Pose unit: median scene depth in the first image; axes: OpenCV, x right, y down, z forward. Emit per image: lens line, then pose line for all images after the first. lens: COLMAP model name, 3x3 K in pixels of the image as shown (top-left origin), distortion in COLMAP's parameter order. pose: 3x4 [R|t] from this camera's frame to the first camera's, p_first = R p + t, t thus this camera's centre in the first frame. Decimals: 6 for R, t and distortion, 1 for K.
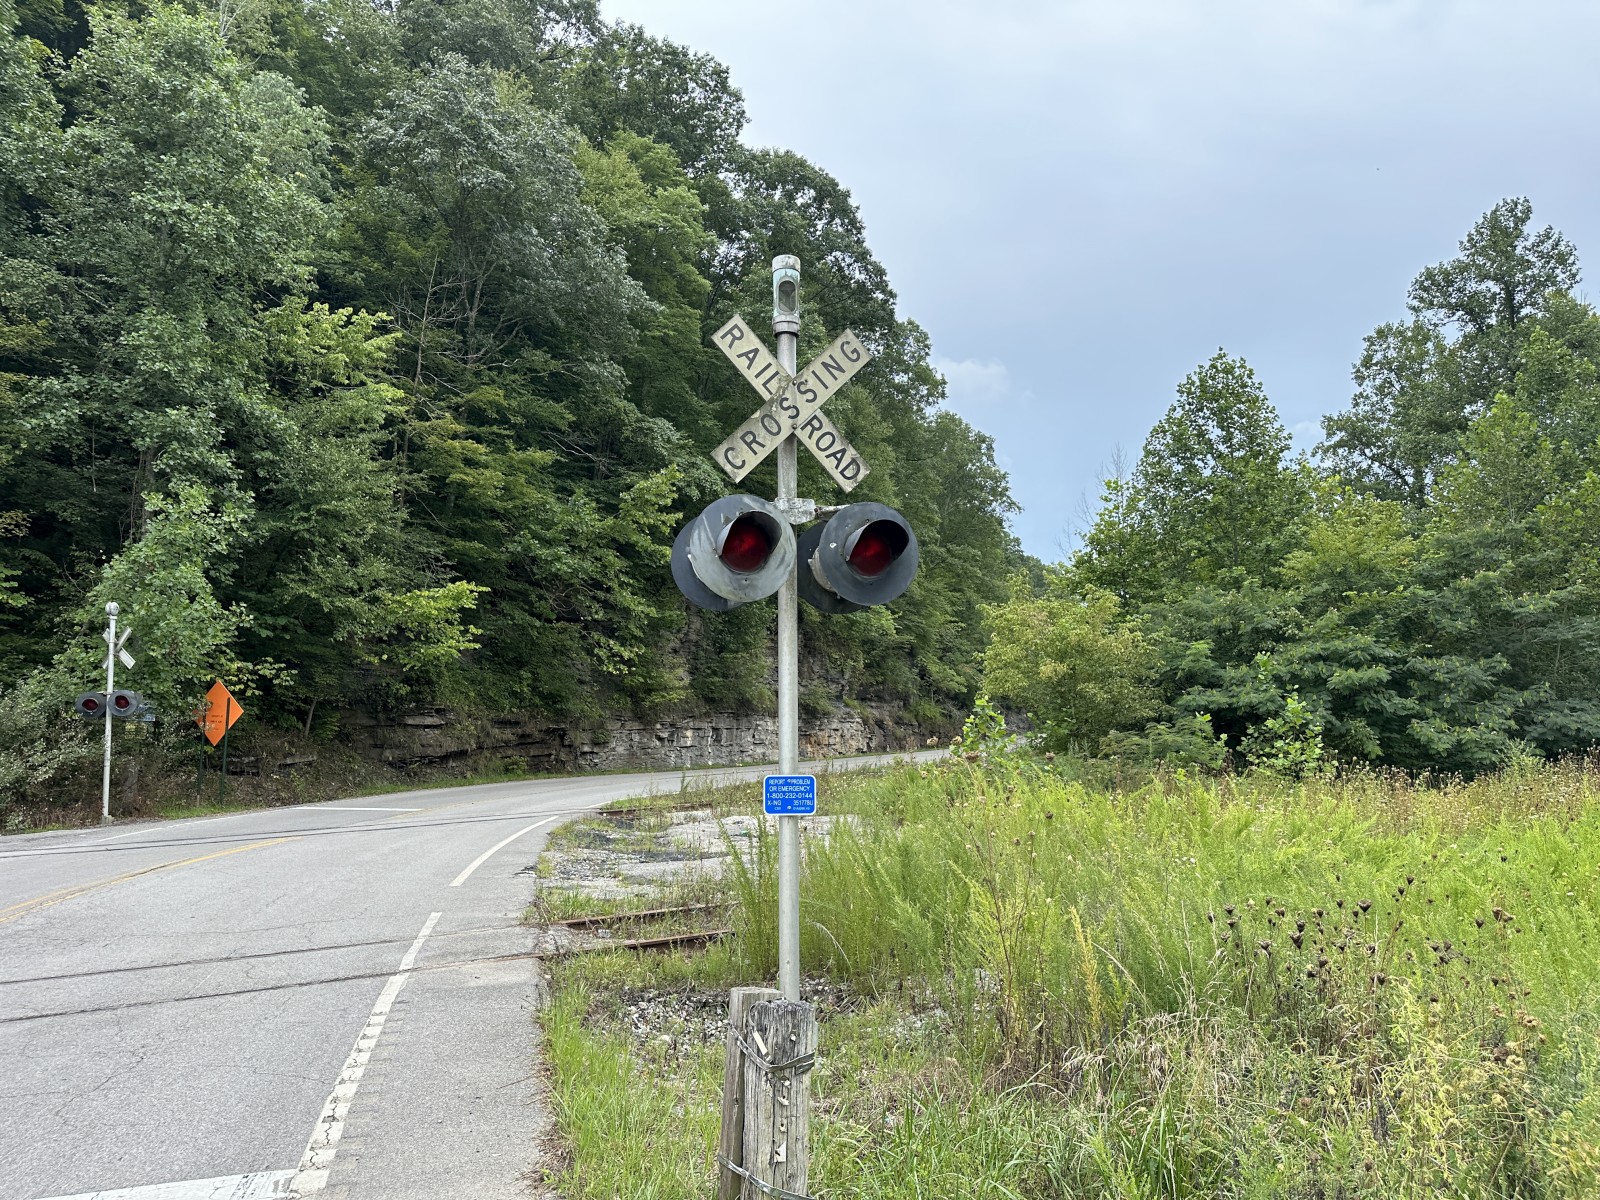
lens RADIAL K [[1105.4, 0, 800.0], [0, 1105.4, 600.0], [0, 0, 1]] dist [0.125848, -0.186793]
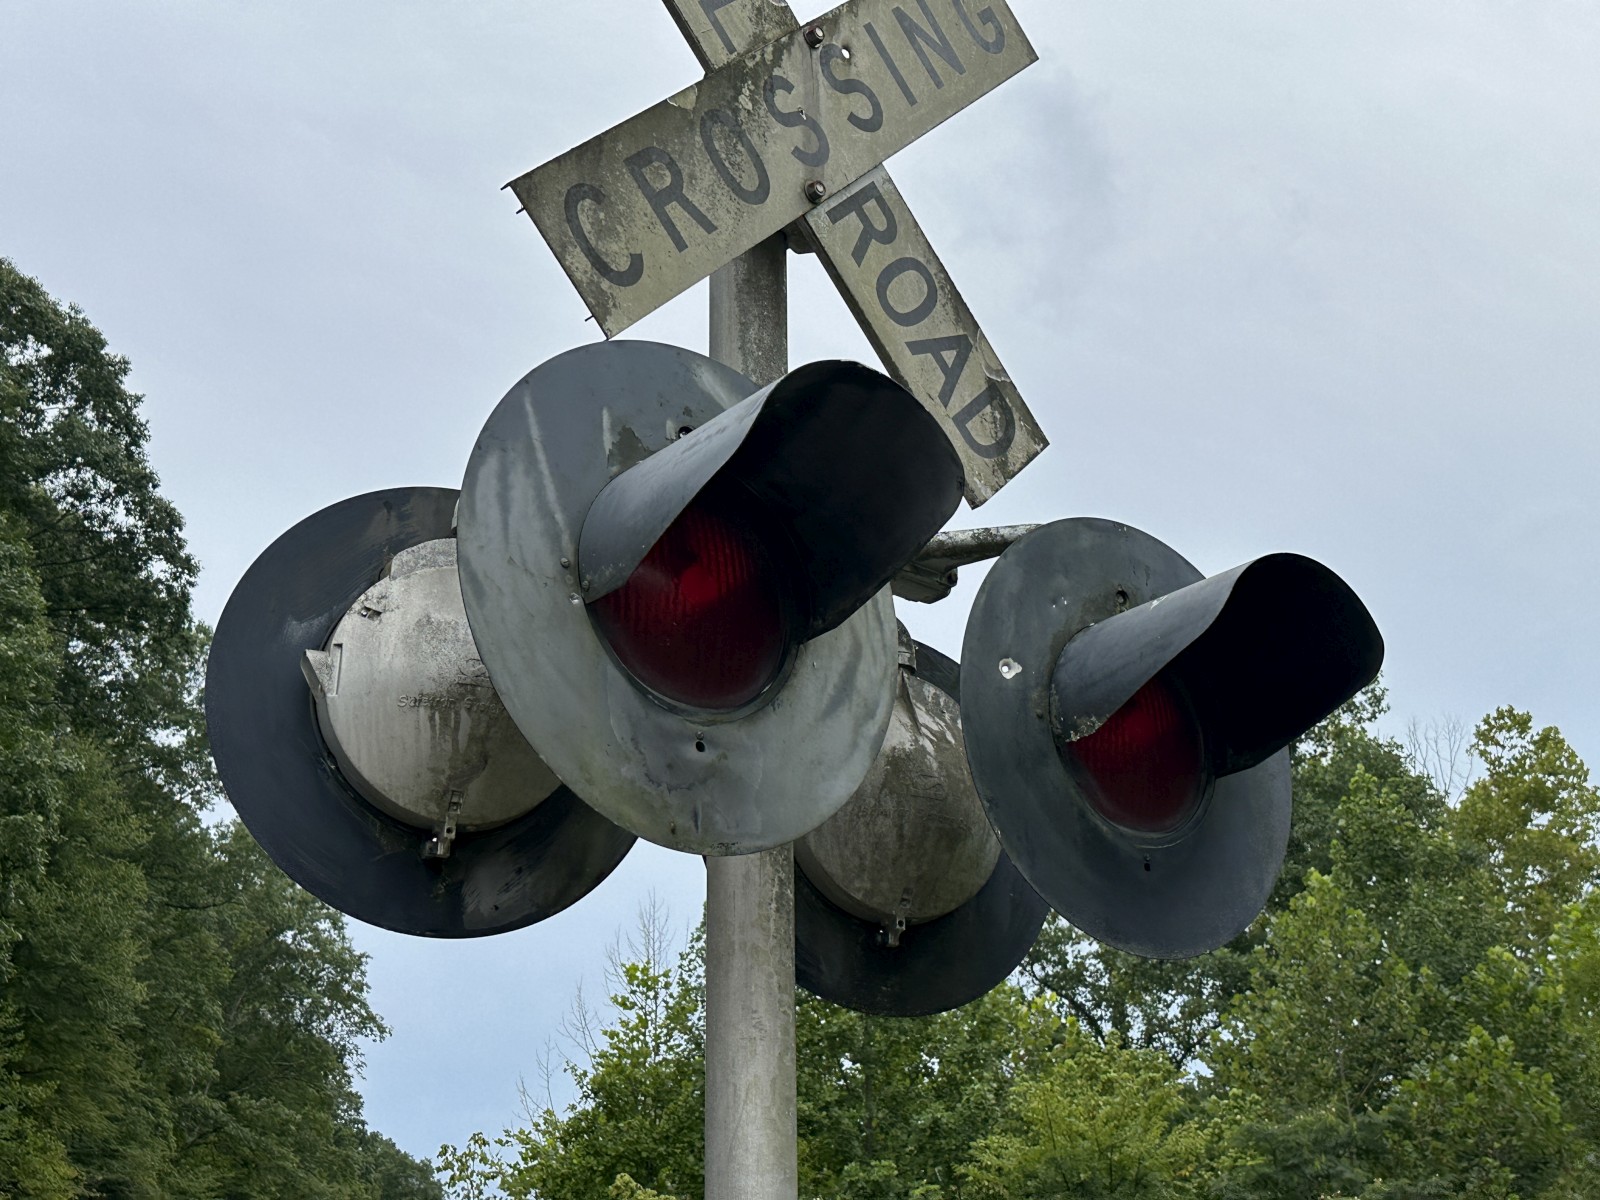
lens RADIAL K [[2178.6, 0, 800.0], [0, 2178.6, 600.0], [0, 0, 1]] dist [0.145889, 0.015110]
pose [[0.924016, 0.150320, 0.351565, -0.032453], [-0.048661, 0.958232, -0.281821, 0.012298], [-0.379245, 0.243300, 0.892737, 0.121146]]
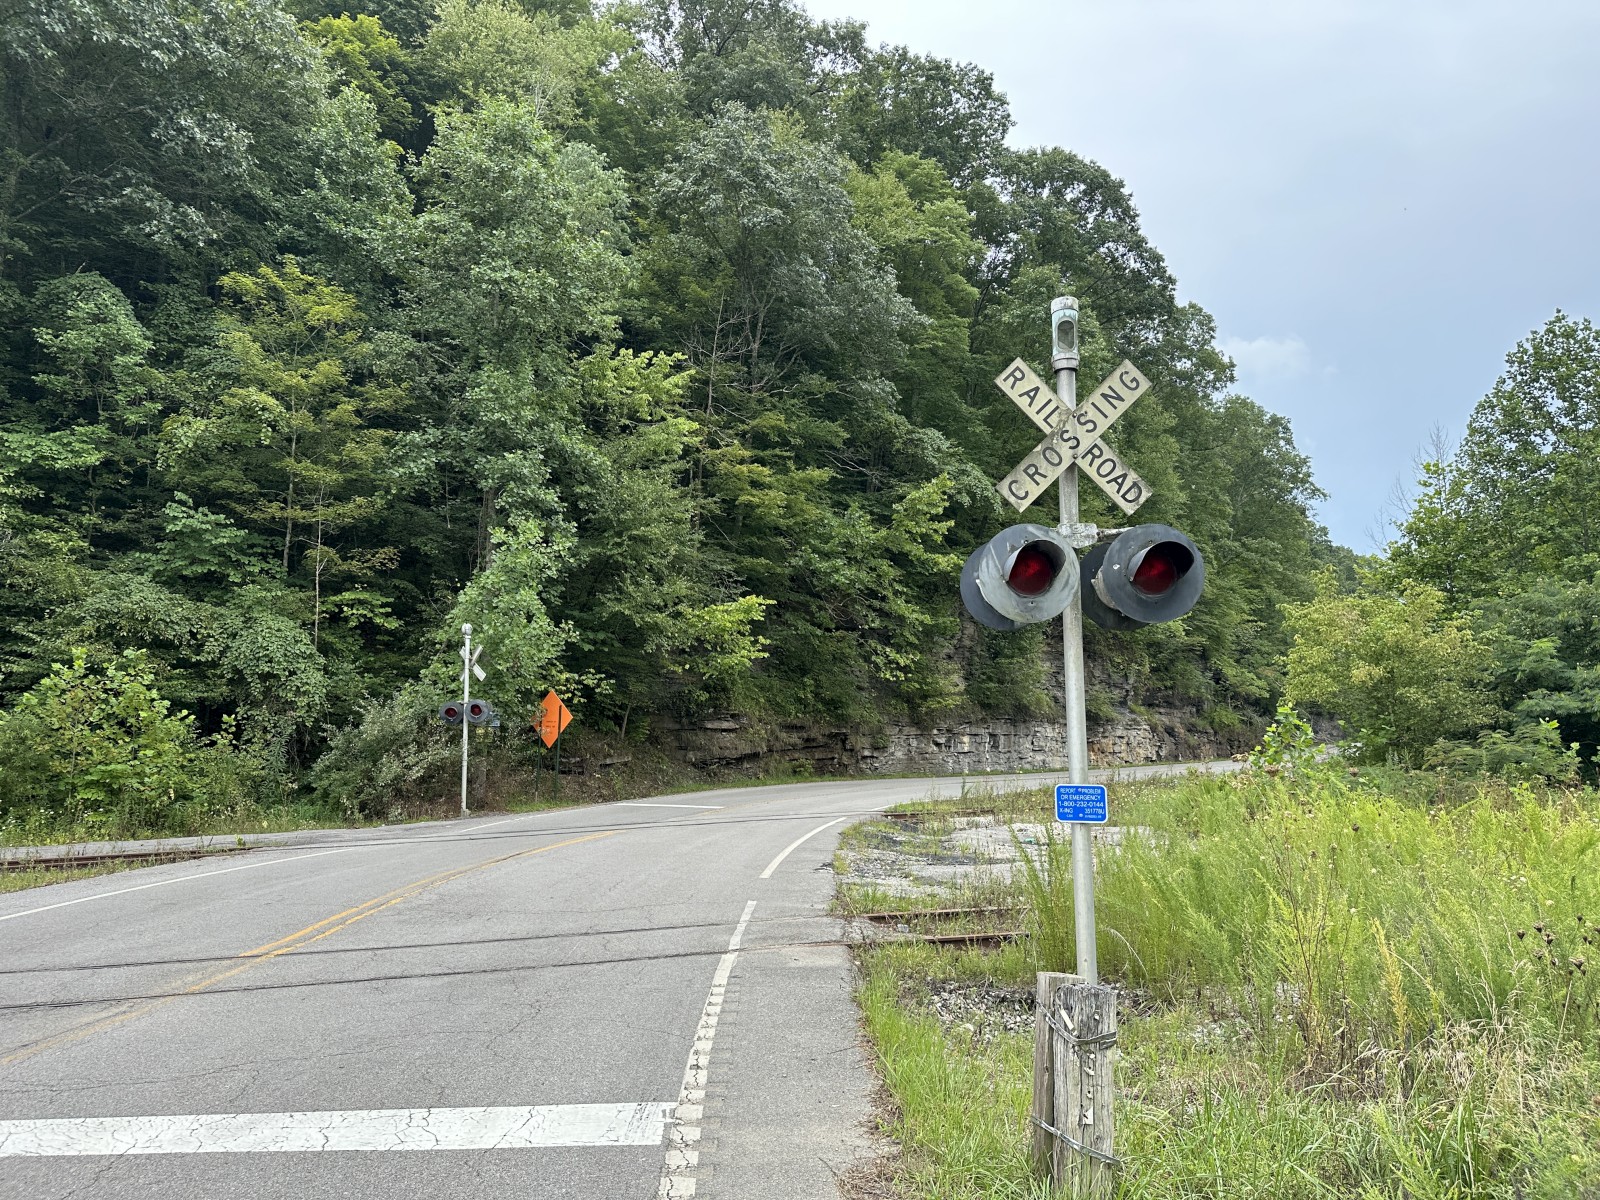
lens RADIAL K [[1105.4, 0, 800.0], [0, 1105.4, 600.0], [0, 0, 1]] dist [0.125848, -0.186793]
pose [[0.970124, -0.026494, -0.241157, -0.001378], [0.025434, 0.999648, -0.007506, -0.003493], [0.241271, 0.001148, 0.970457, -0.020393]]
